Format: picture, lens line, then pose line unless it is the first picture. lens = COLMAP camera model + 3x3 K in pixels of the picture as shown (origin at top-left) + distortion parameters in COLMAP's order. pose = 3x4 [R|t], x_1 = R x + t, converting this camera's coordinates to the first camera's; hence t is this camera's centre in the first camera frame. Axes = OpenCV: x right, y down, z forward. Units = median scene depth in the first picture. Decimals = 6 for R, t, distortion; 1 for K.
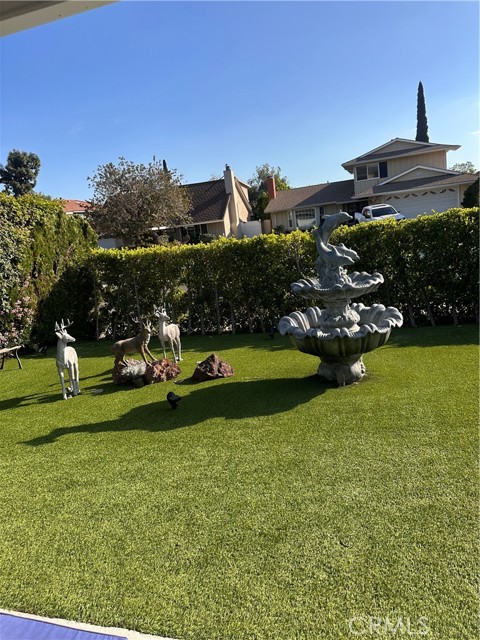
lens RADIAL K [[454.8, 0, 238.7], [0, 454.8, 317.3], [0, 0, 1]] dist [0.009592, -0.015948]
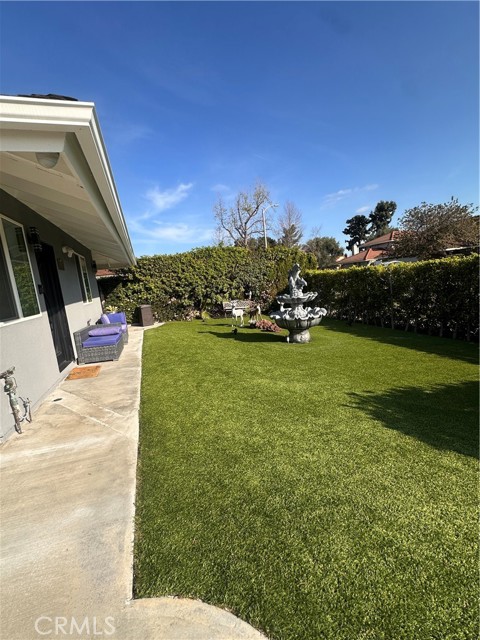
lens RADIAL K [[279.1, 0, 238.9], [0, 279.1, 320.1], [0, 0, 1]] dist [0.001711, 0.000105]
pose [[0.585611, 0.176566, -0.791129, 0.976424], [-0.127455, 0.983905, 0.125245, -0.080652], [0.800510, 0.027488, 0.598689, -0.003044]]
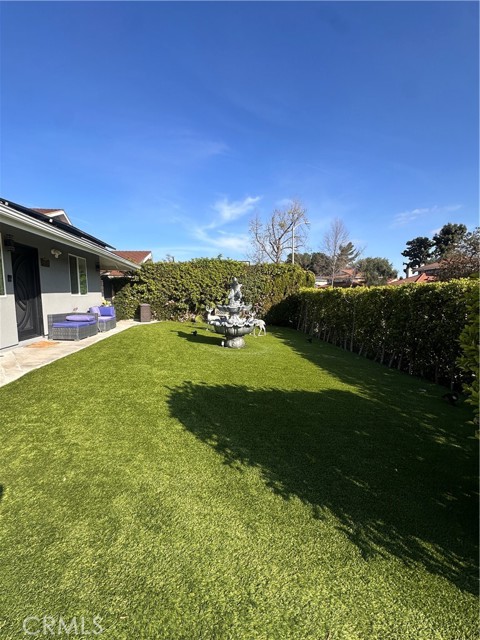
lens RADIAL K [[279.1, 0, 239.1], [0, 279.1, 319.5], [0, 0, 1]] dist [0.001711, 0.000105]
pose [[0.409771, 0.199256, -0.890160, 1.365597], [-0.221149, 0.968439, 0.114976, -0.159573], [0.884975, 0.149745, 0.440904, 0.330885]]
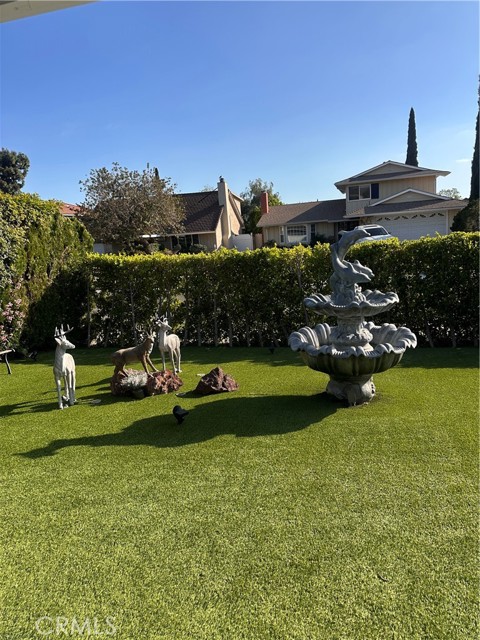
lens RADIAL K [[454.8, 0, 244.9], [0, 454.8, 322.9], [0, 0, 1]] dist [0.009592, -0.015948]
pose [[0.997824, 0.045187, 0.048020, -0.050879], [-0.044426, 0.998871, -0.016814, -0.000018], [-0.048726, 0.014644, 0.998705, 0.028188]]
